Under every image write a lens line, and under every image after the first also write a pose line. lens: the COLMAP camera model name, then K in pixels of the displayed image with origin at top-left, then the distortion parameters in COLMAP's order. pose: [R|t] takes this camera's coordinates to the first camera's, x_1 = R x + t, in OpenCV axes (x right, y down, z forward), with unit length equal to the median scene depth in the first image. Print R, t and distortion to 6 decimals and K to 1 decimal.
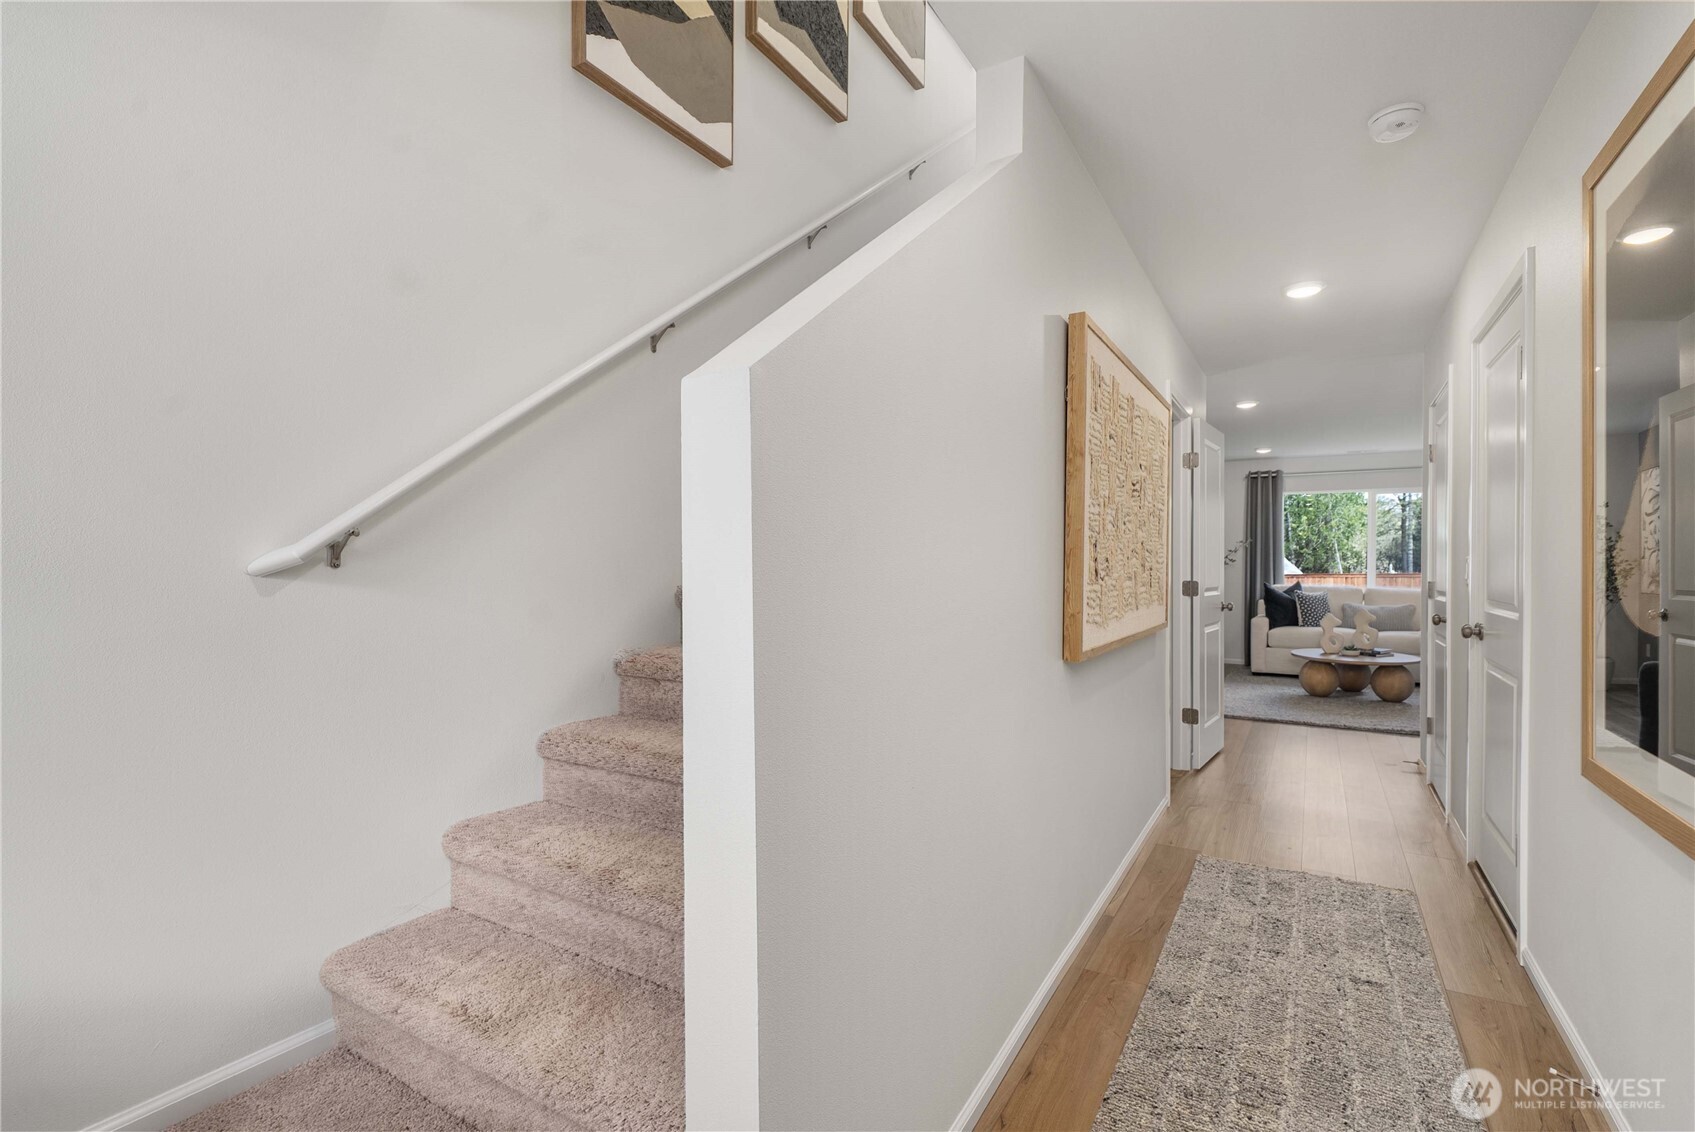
lens RADIAL K [[802.3, 0, 836.2], [0, 802.3, 565.3], [0, 0, 1]] dist [-0.004116, -0.000003]
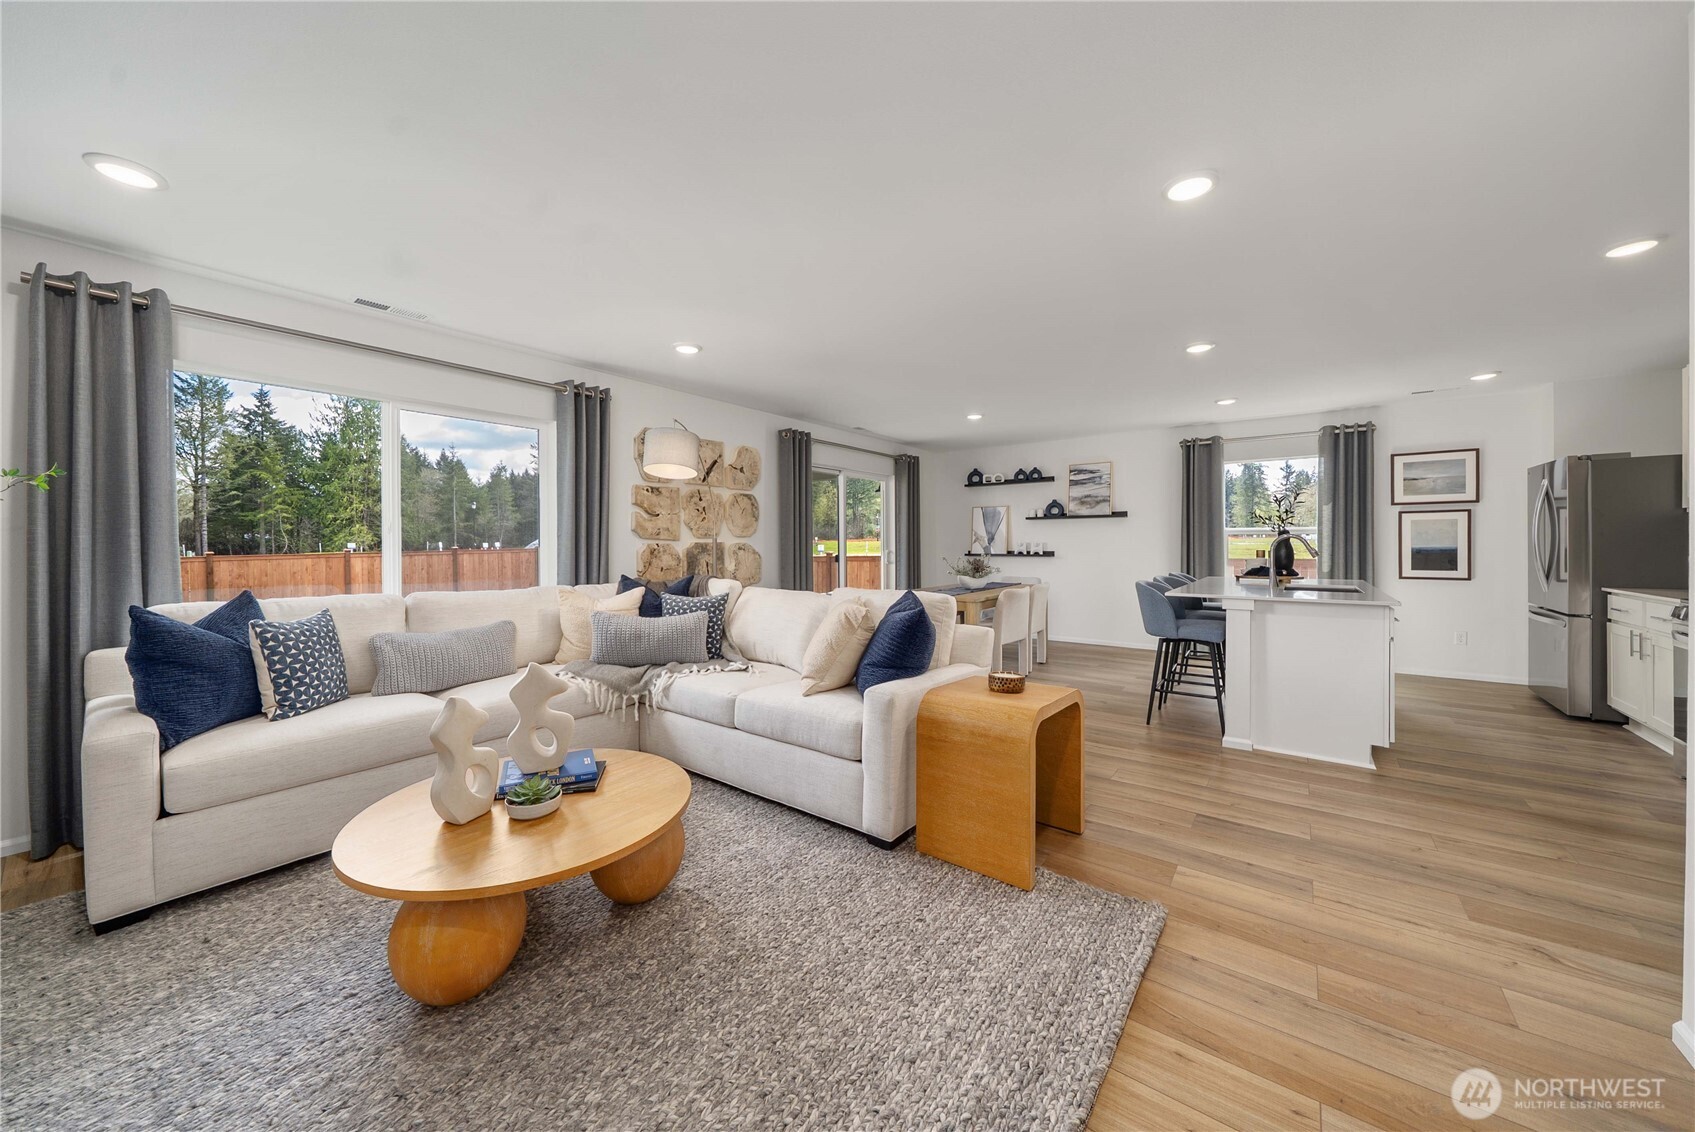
lens RADIAL K [[599.9, 0, 842.0], [0, 599.9, 544.6], [0, 0, 1]] dist [-0.006805, 0.000165]
pose [[0.114908, -0.006903, 0.993352, 0.324289], [0.006219, 0.999961, 0.006229, -0.002511], [-0.993357, 0.005461, 0.114947, 0.675454]]
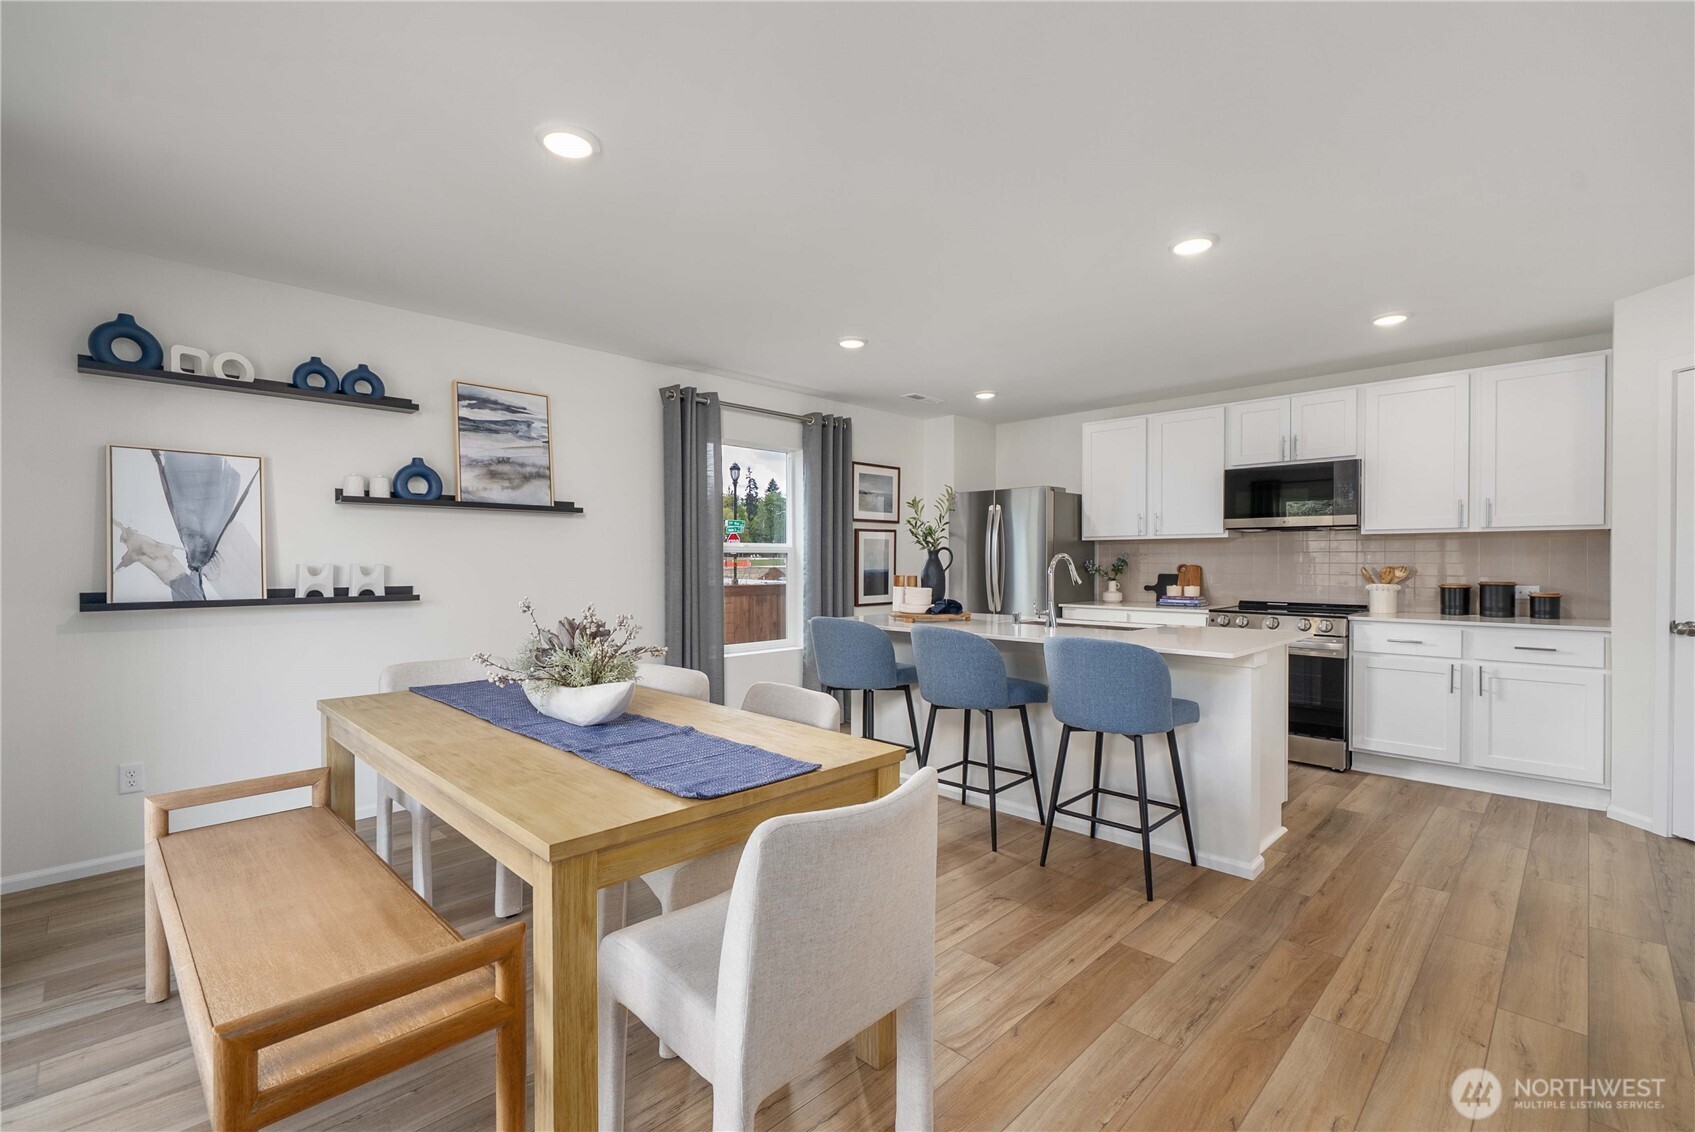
lens RADIAL K [[747.2, 0, 849.0], [0, 747.2, 577.1], [0, 0, 1]] dist [0.000741, -0.000235]
pose [[-0.969026, -0.007344, 0.246851, 0.819770], [-0.001744, 0.999736, 0.022898, -0.001563], [-0.246954, 0.021758, -0.968783, 0.816817]]
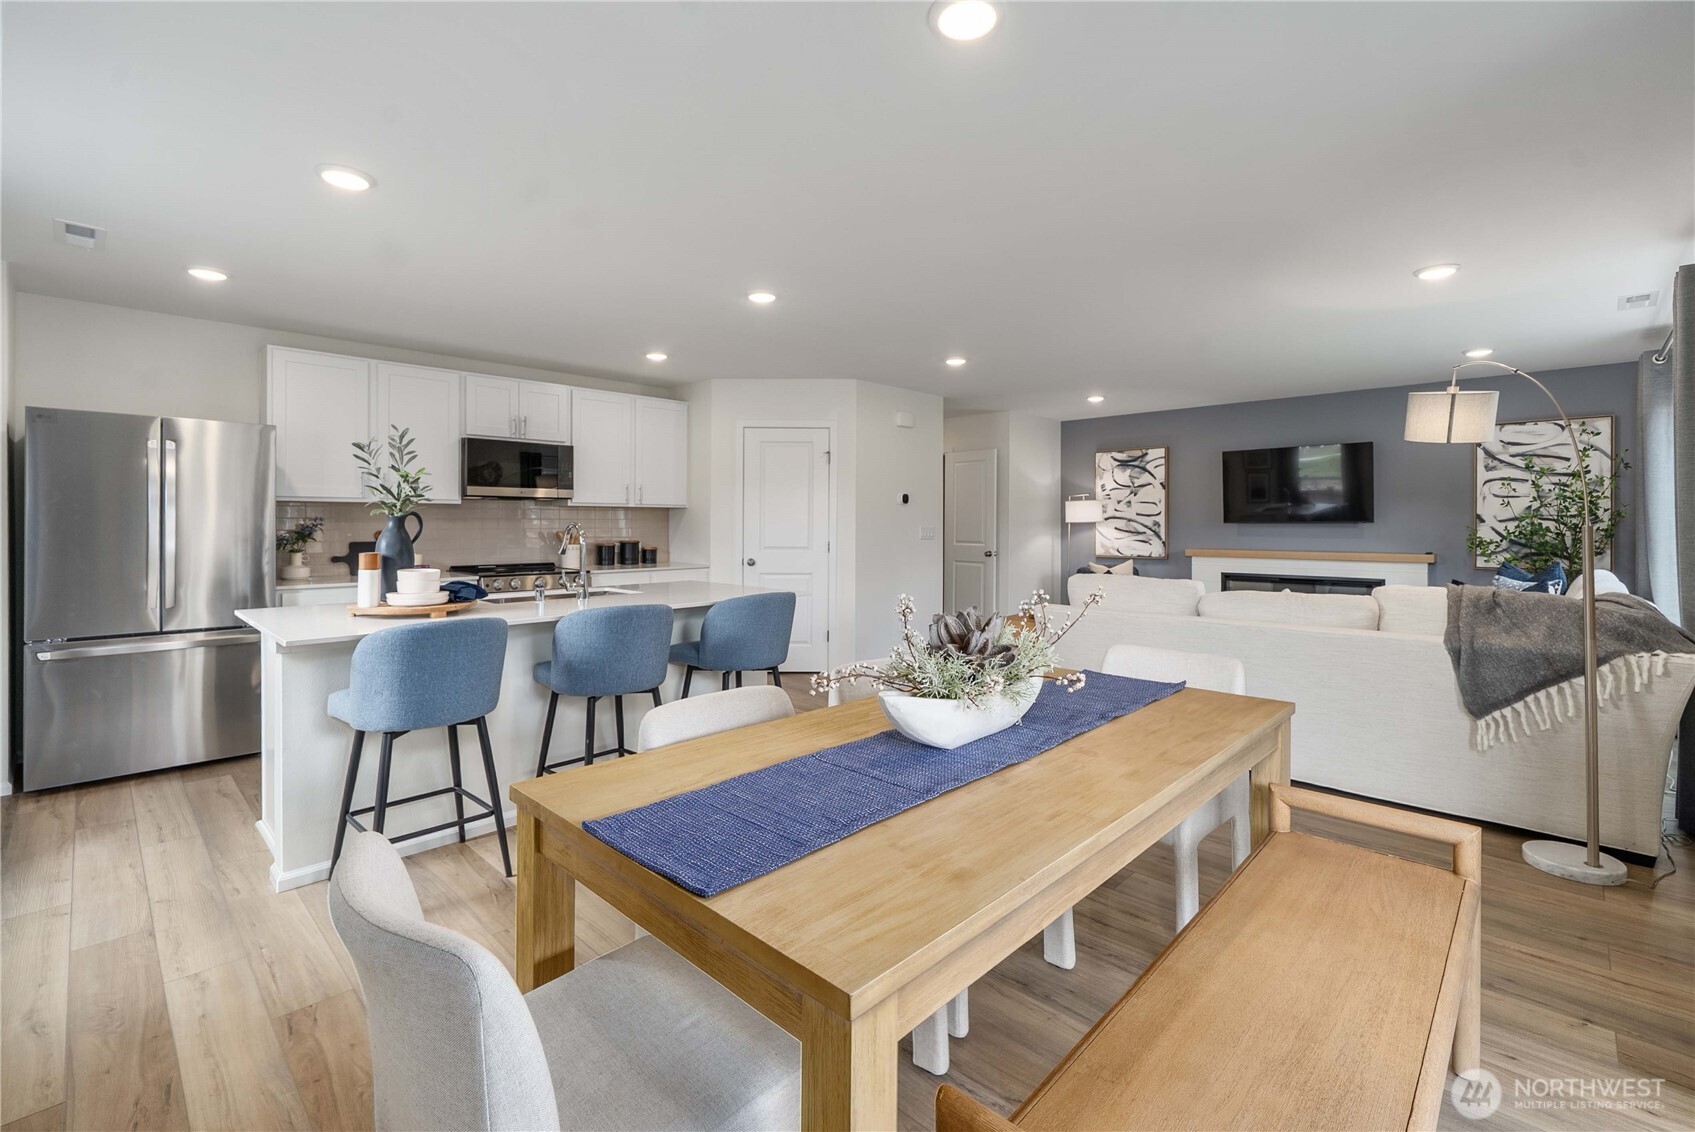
lens RADIAL K [[742.5, 0, 857.7], [0, 742.5, 518.8], [0, 0, 1]] dist [-0.020791, -0.000183]
pose [[-0.234293, -0.006773, -0.972142, 1.148253], [-0.004993, 0.999971, -0.005764, -0.005828], [0.972153, 0.003503, -0.234320, 0.630825]]
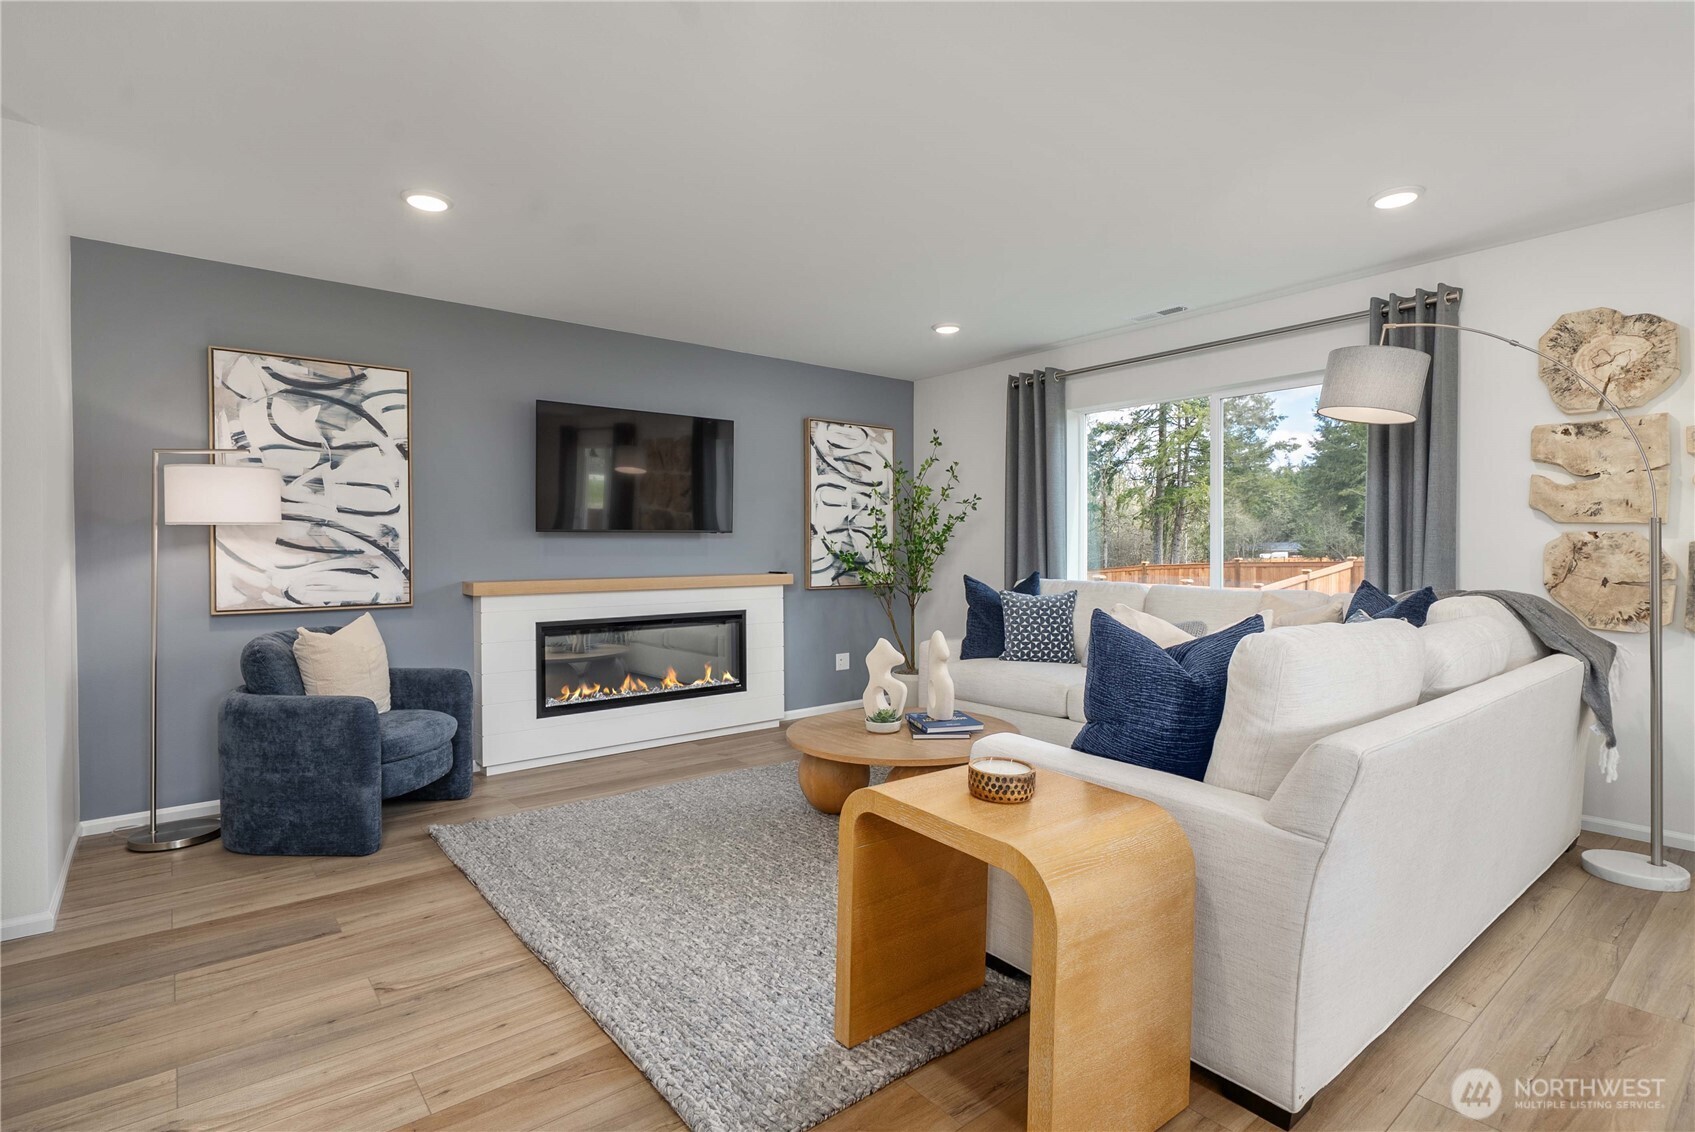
lens RADIAL K [[802.3, 0, 834.1], [0, 802.3, 563.4], [0, 0, 1]] dist [-0.004116, -0.000003]
pose [[0.936182, -0.001663, -0.351511, 0.619101], [0.006302, 0.999907, 0.012054, 0.006297], [0.351459, -0.013501, 0.936106, 0.449019]]
